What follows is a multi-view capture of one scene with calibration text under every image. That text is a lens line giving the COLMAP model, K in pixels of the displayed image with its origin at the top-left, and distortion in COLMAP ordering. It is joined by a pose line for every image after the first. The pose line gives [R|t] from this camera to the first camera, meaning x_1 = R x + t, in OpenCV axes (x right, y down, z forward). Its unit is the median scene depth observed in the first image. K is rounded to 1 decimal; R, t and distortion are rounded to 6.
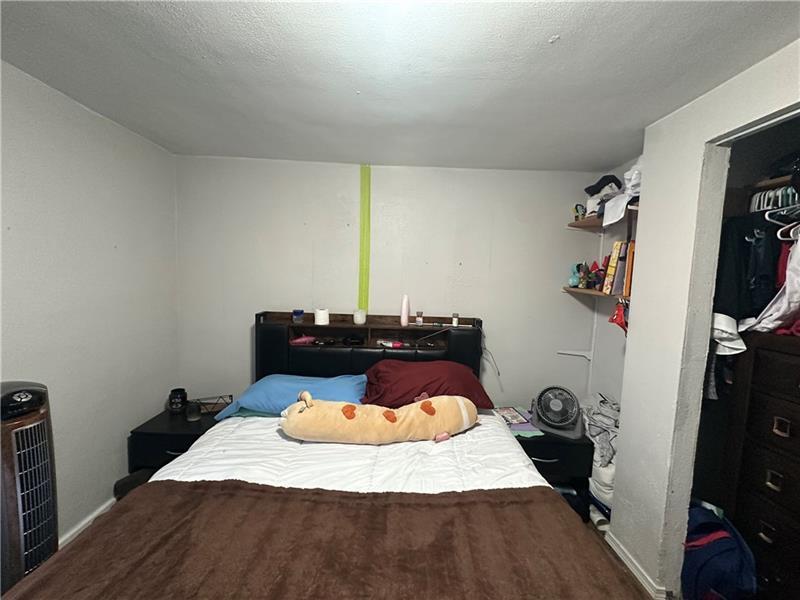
lens RADIAL K [[319.5, 0, 401.7], [0, 319.5, 301.0], [0, 0, 1]] dist [-0.002016, 0.000841]
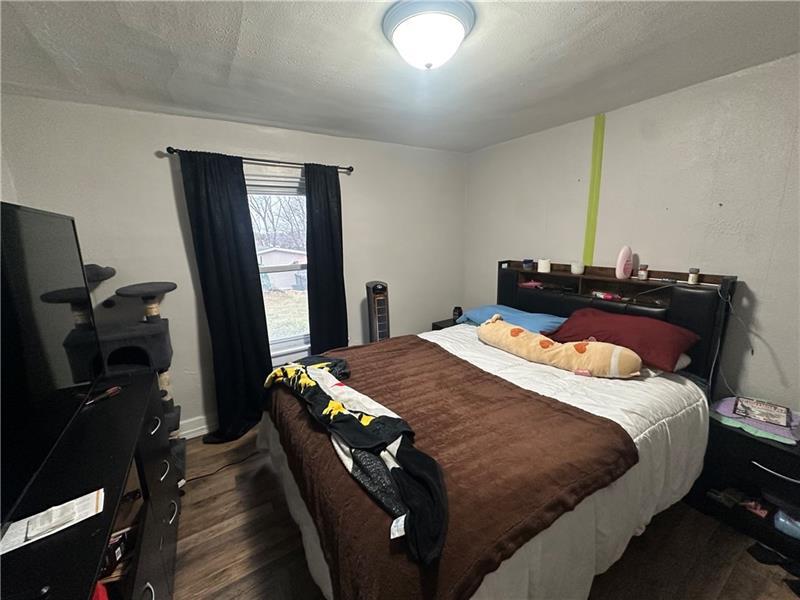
lens RADIAL K [[319.5, 0, 396.5], [0, 319.5, 301.2], [0, 0, 1]] dist [-0.002016, 0.000841]
pose [[0.499529, 0.134370, -0.855813, 0.517834], [-0.021734, 0.989530, 0.142679, 0.022720], [0.866025, -0.052672, 0.497219, -0.079258]]
